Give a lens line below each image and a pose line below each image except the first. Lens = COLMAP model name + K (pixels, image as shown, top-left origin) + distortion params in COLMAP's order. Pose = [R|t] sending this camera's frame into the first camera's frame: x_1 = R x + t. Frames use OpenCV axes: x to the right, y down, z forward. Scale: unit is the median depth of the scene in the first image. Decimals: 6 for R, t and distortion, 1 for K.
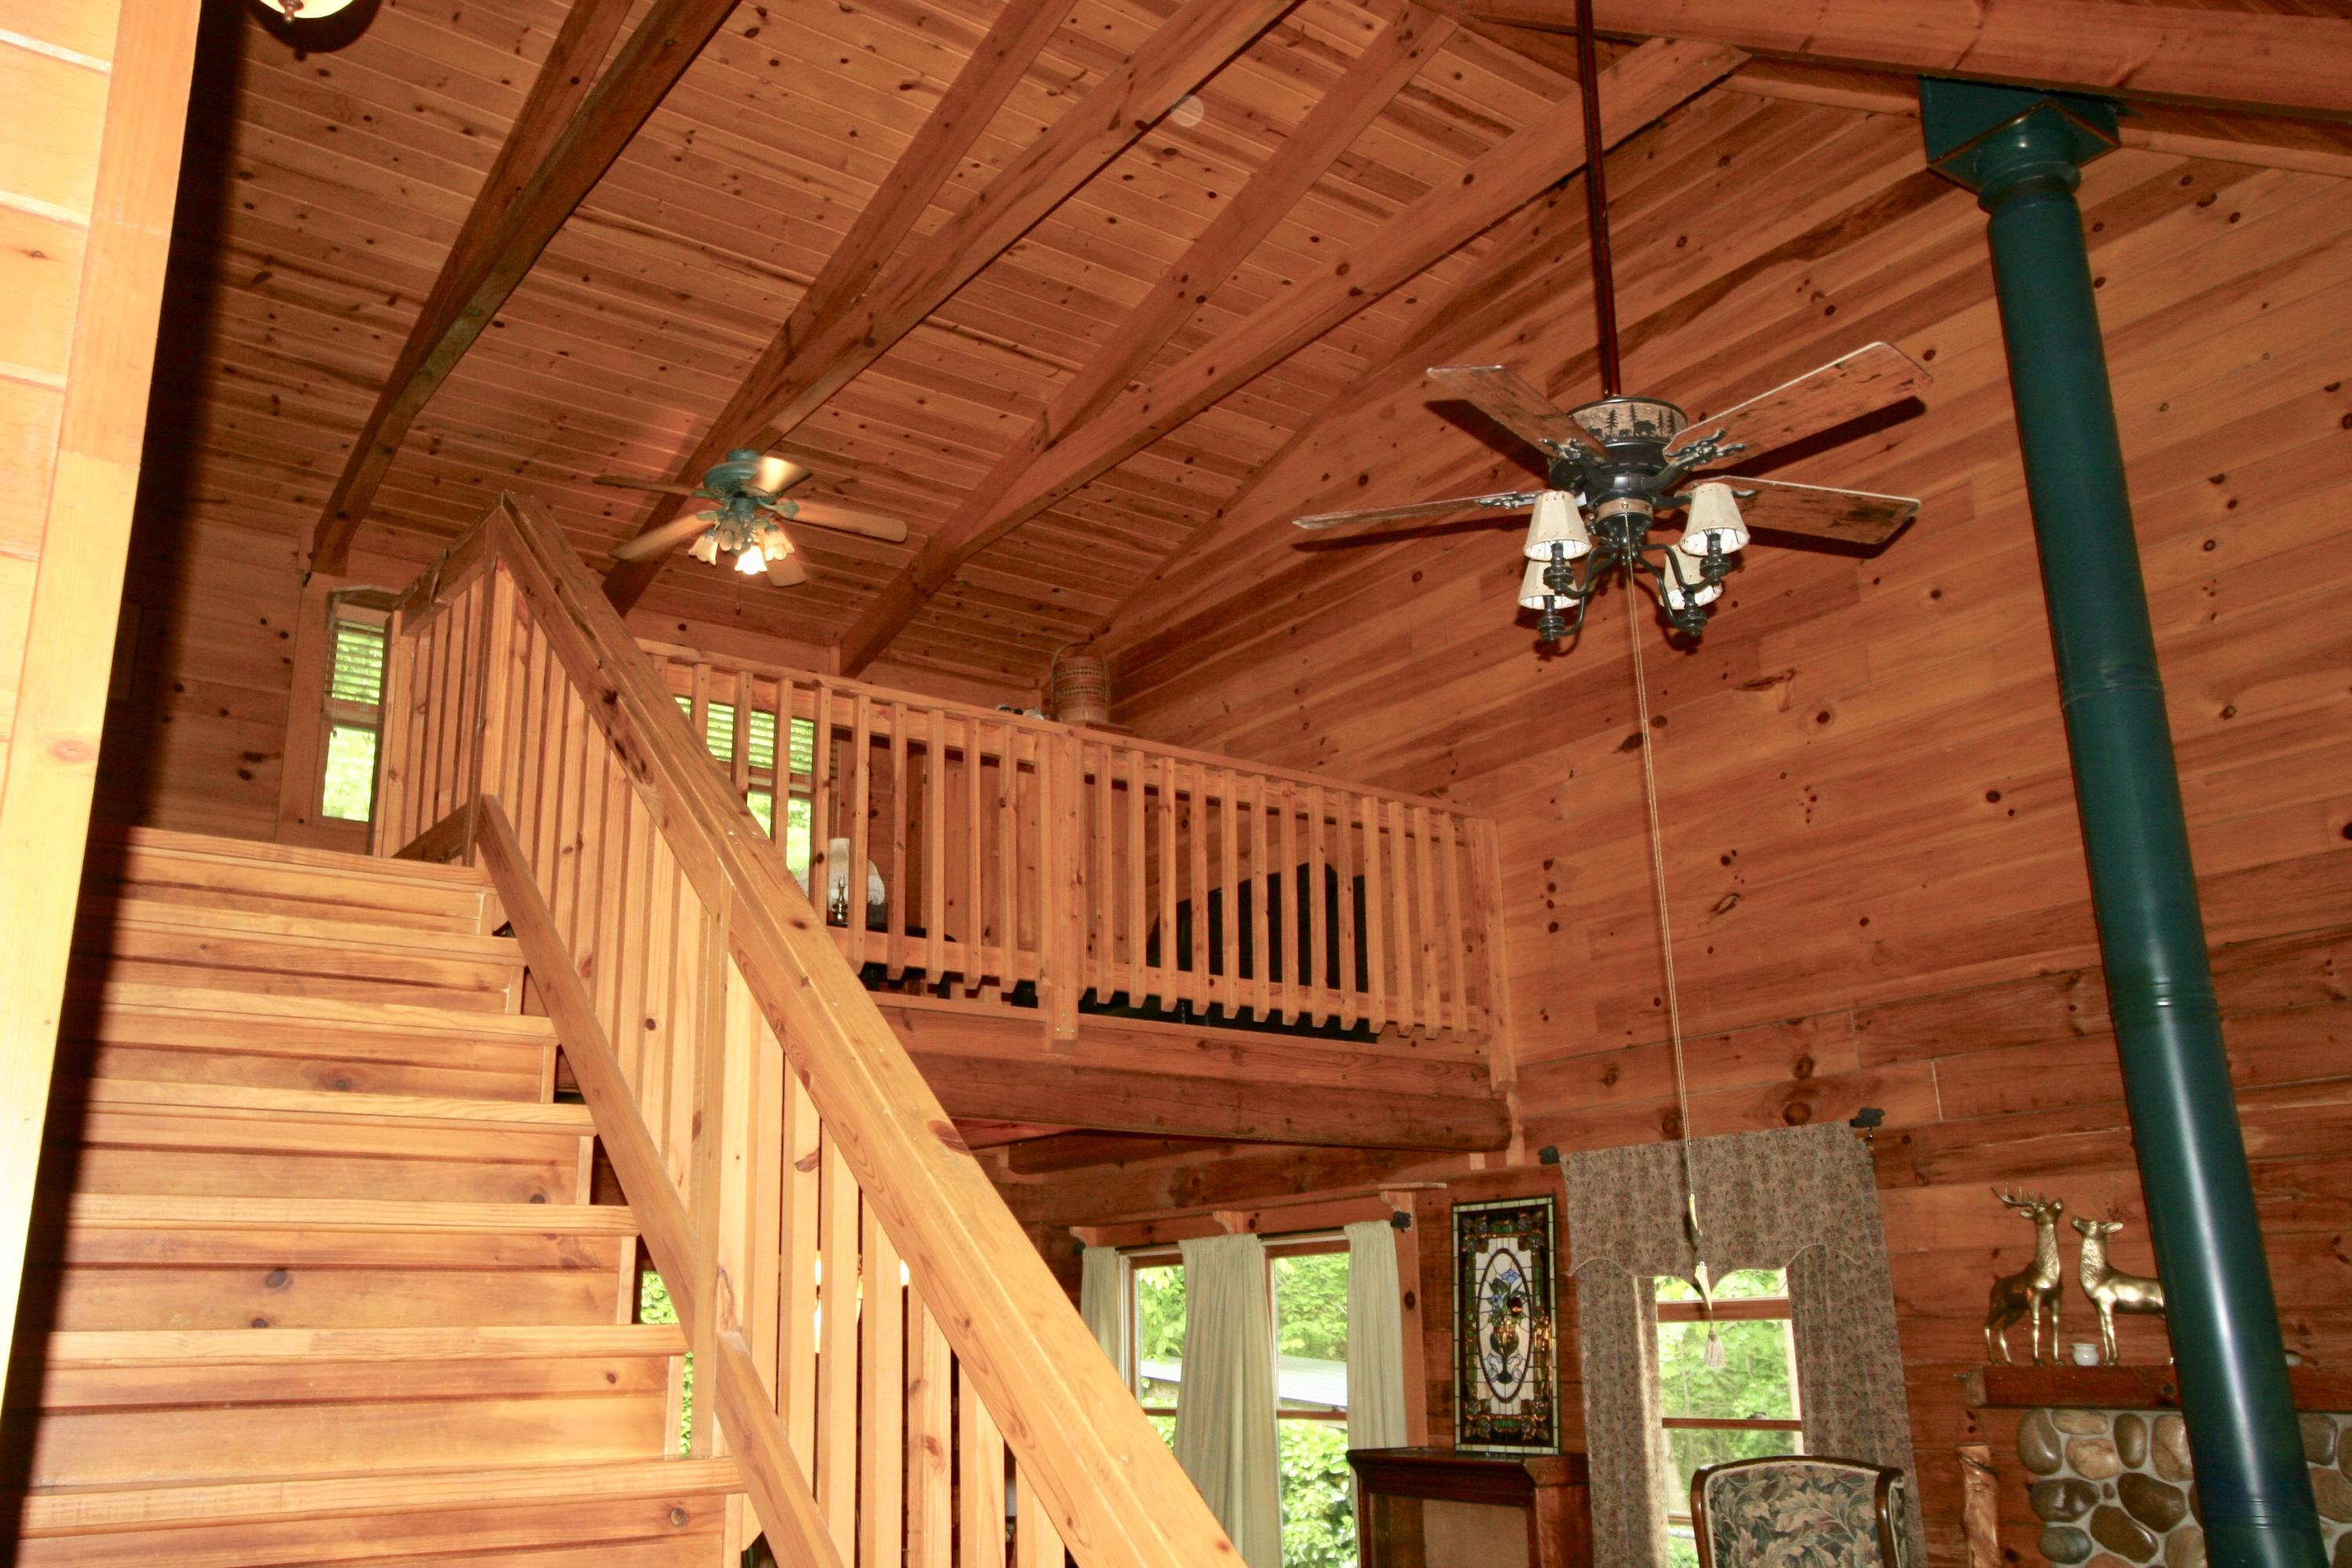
lens RADIAL K [[1967.9, 0, 1137.5], [0, 1967.9, 781.1], [0, 0, 1]] dist [-0.003067, 0.003130]
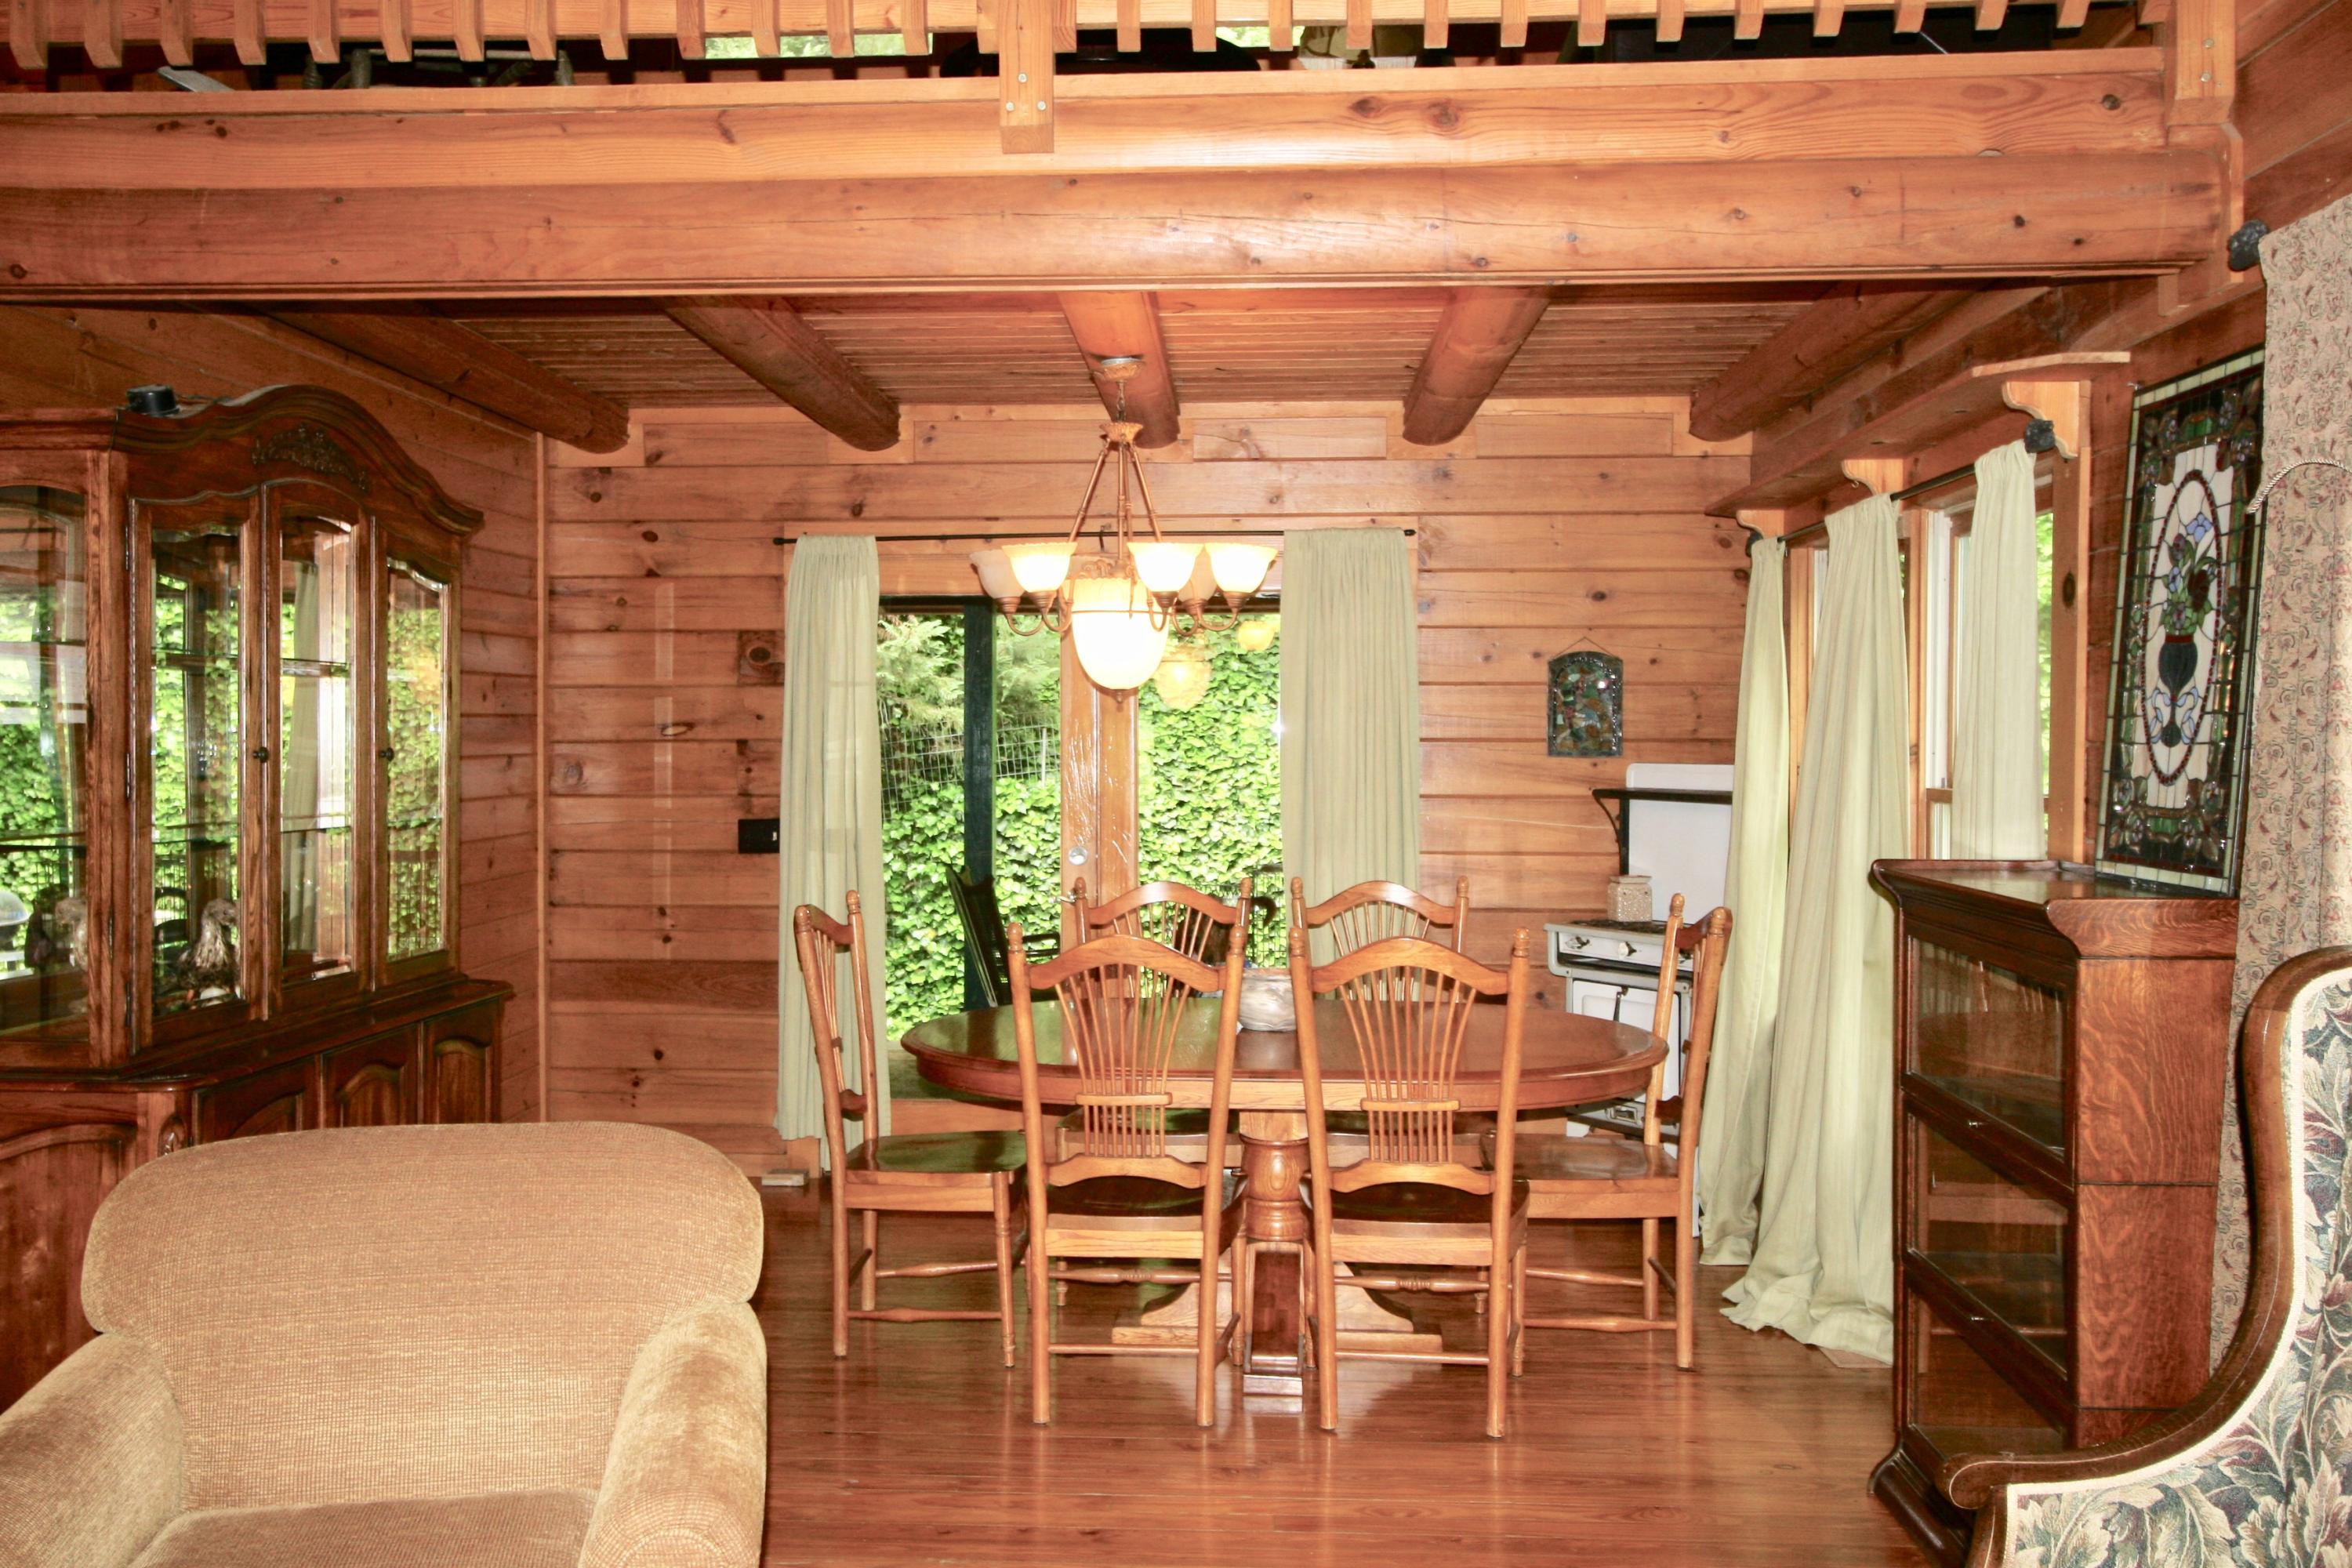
lens RADIAL K [[1967.9, 0, 1137.5], [0, 1967.9, 781.1], [0, 0, 1]] dist [-0.003067, 0.003130]
pose [[0.765240, 0.030366, -0.643028, 0.299947], [0.169674, 0.954051, 0.246975, 0.151506], [0.620981, -0.298100, 0.724926, 0.488180]]
